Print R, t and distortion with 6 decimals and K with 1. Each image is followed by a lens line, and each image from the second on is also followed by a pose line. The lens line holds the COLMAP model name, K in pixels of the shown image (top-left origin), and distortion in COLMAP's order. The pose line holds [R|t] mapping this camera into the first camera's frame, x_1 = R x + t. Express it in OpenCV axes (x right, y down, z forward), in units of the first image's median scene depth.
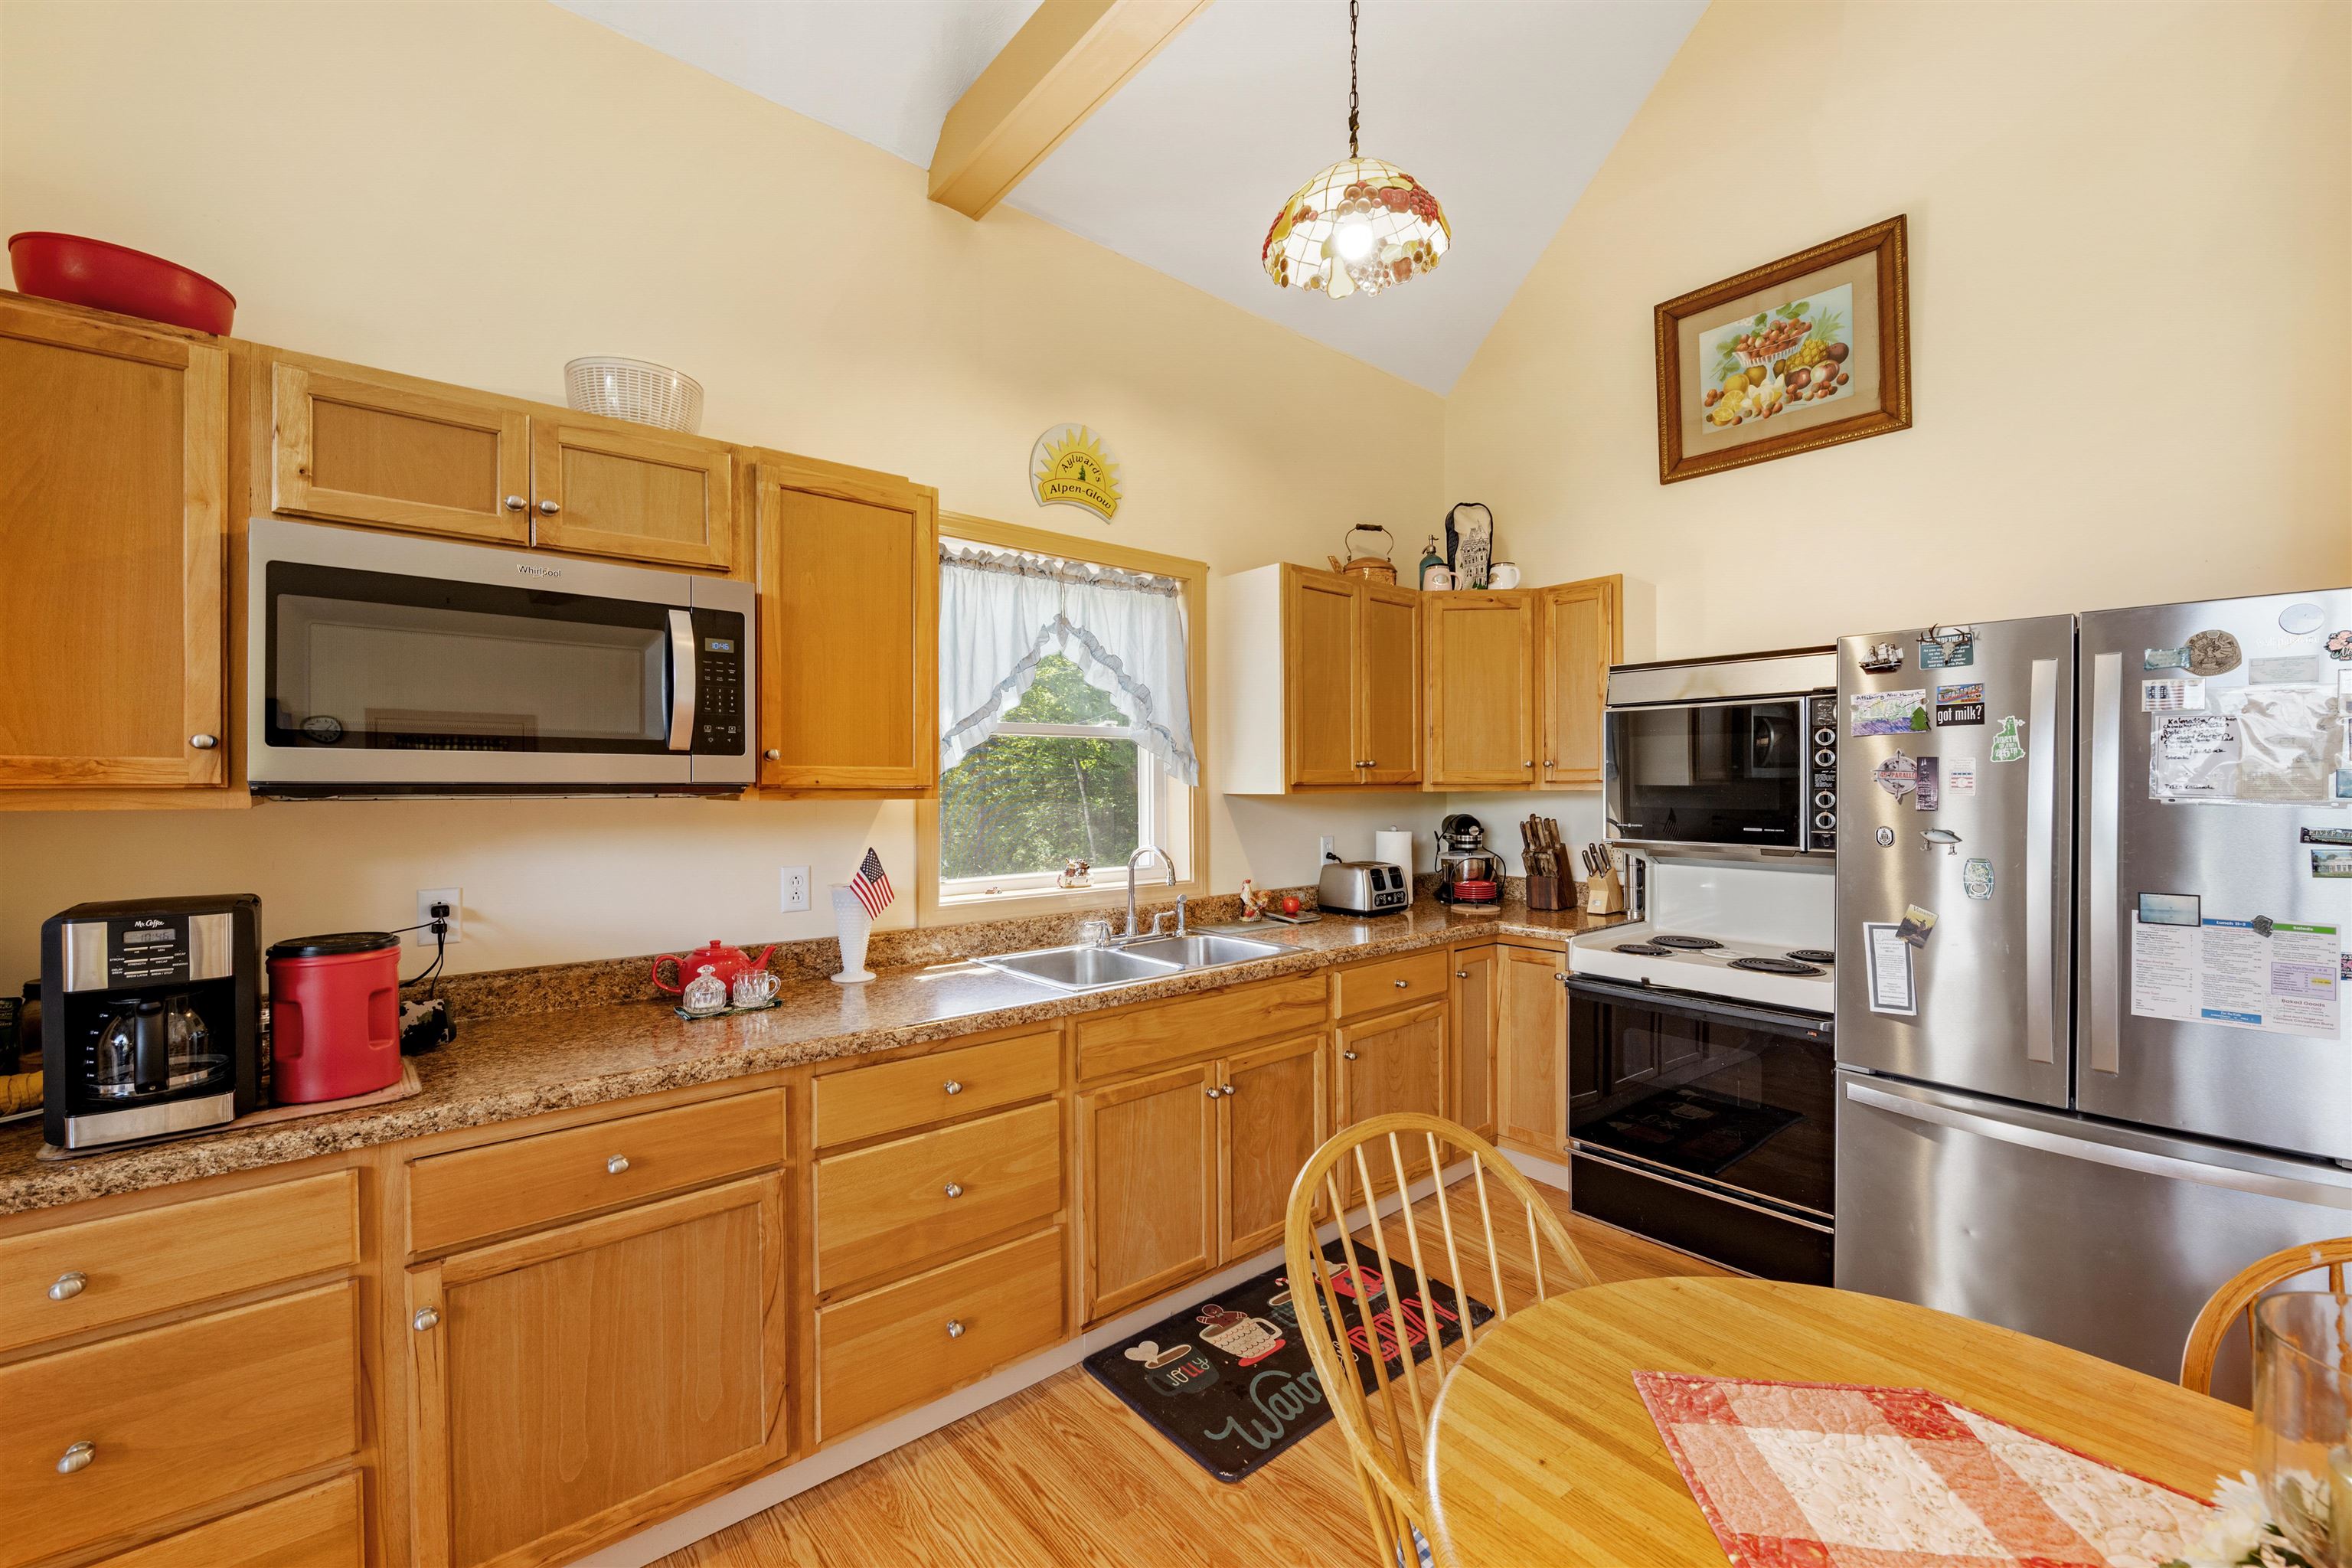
lens RADIAL K [[953.6, 0, 1173.9], [0, 953.6, 785.0], [0, 0, 1]] dist [-0.008408, -0.000482]
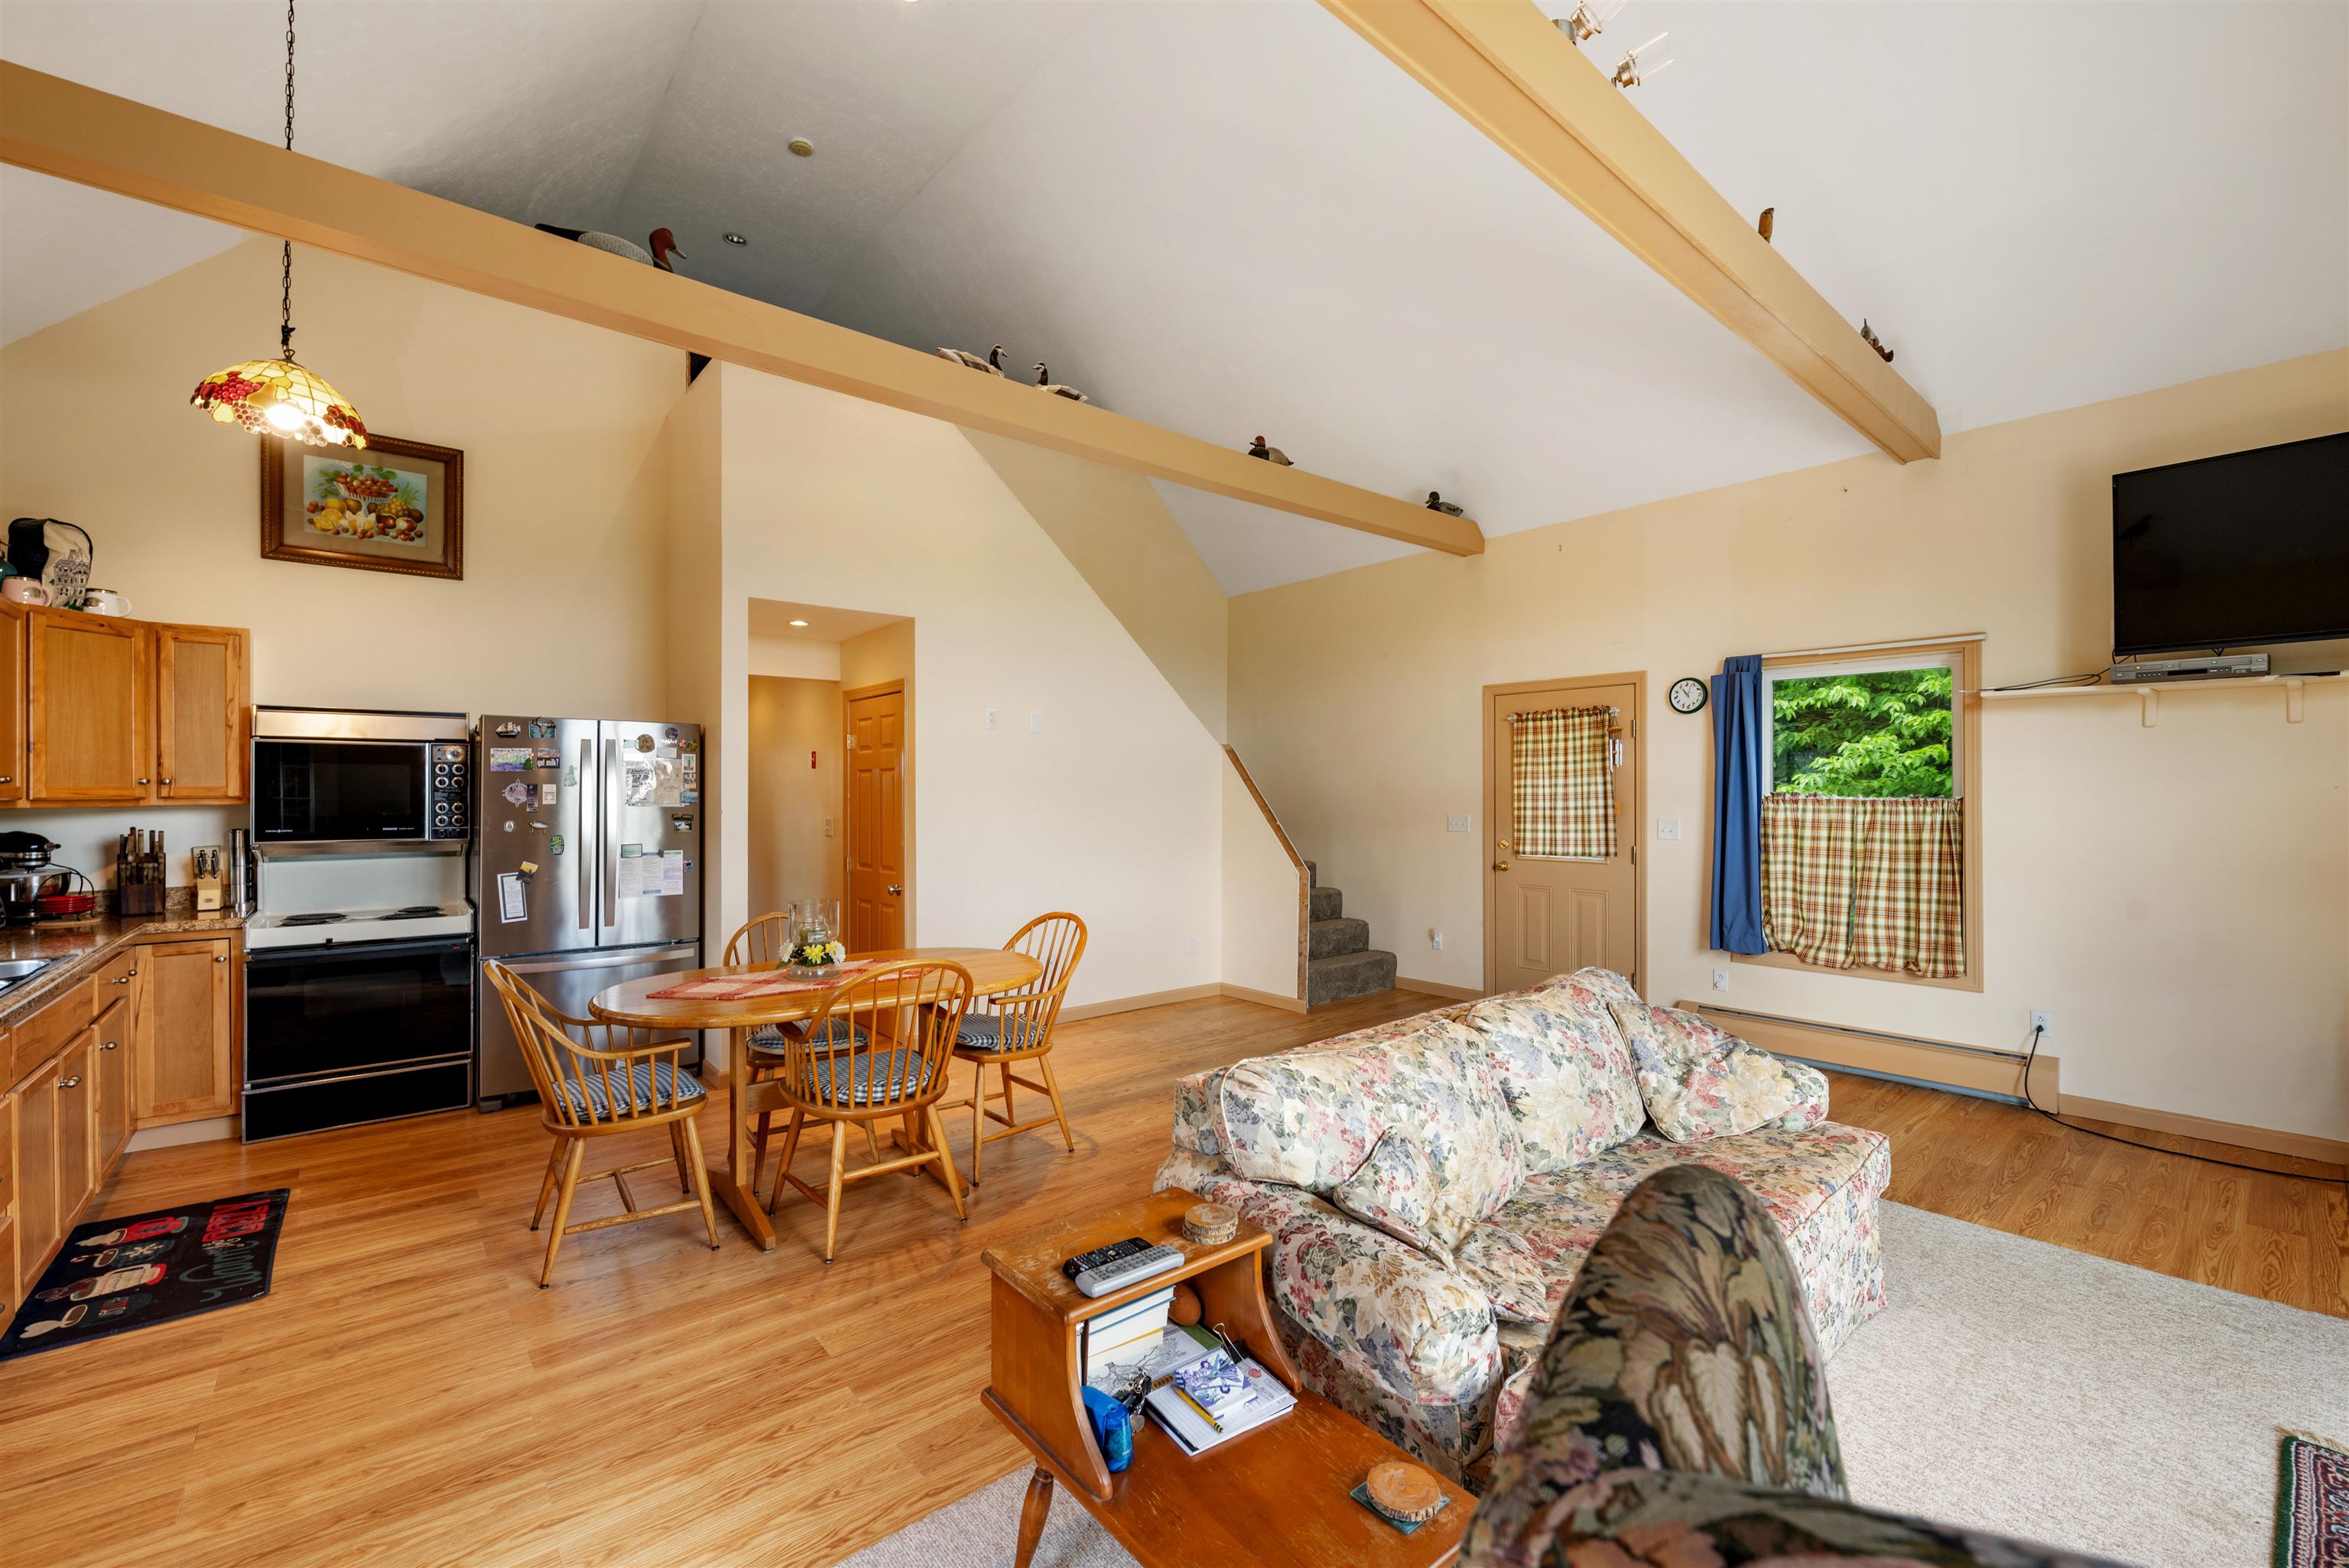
lens RADIAL K [[957.2, 0, 1174.3], [0, 957.2, 788.1], [0, 0, 1]] dist [-0.008636, -0.000491]
pose [[-0.004012, 0.006277, 0.999972, -0.820885], [0.003786, 0.999973, -0.006262, -0.003236], [-0.999985, 0.003761, -0.004036, -0.209197]]
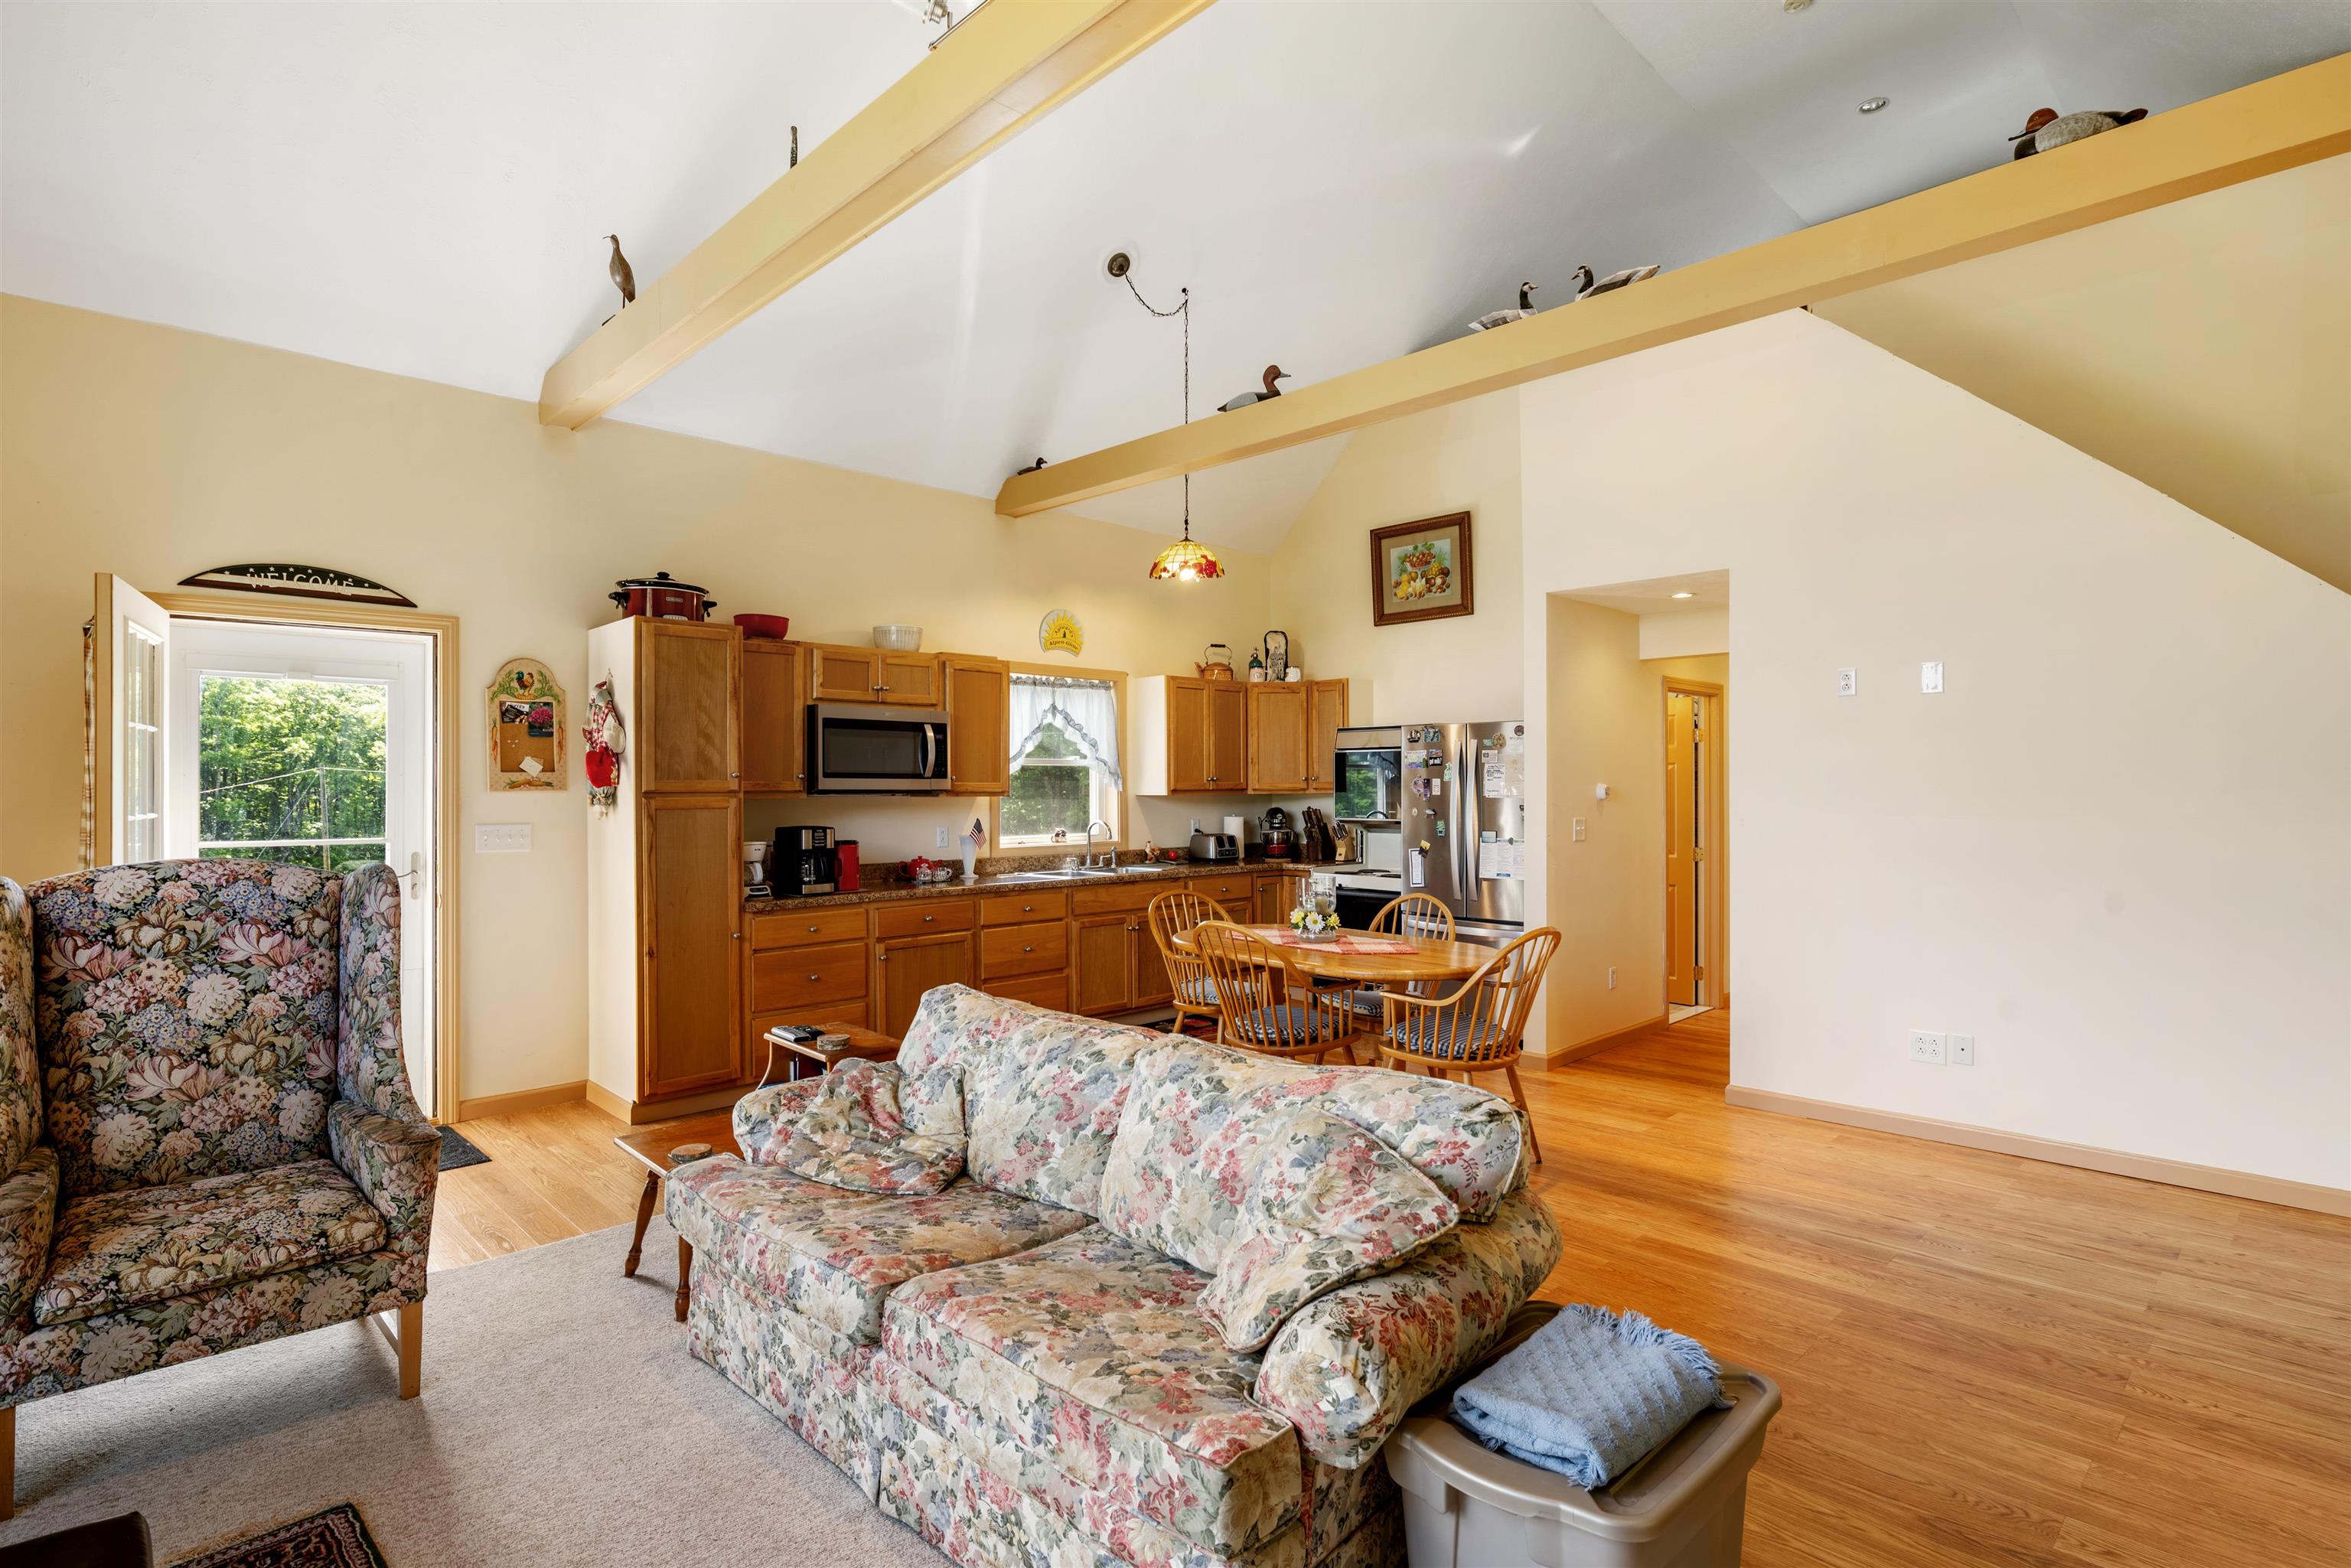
lens RADIAL K [[1156.2, 0, 1175.5], [0, 1156.2, 784.0], [0, 0, 1]] dist [-0.006797, 0.000986]
pose [[0.997120, -0.000348, 0.075834, -0.045428], [0.000725, 0.999988, -0.004947, -0.000984], [-0.075831, 0.004987, 0.997108, -1.345758]]
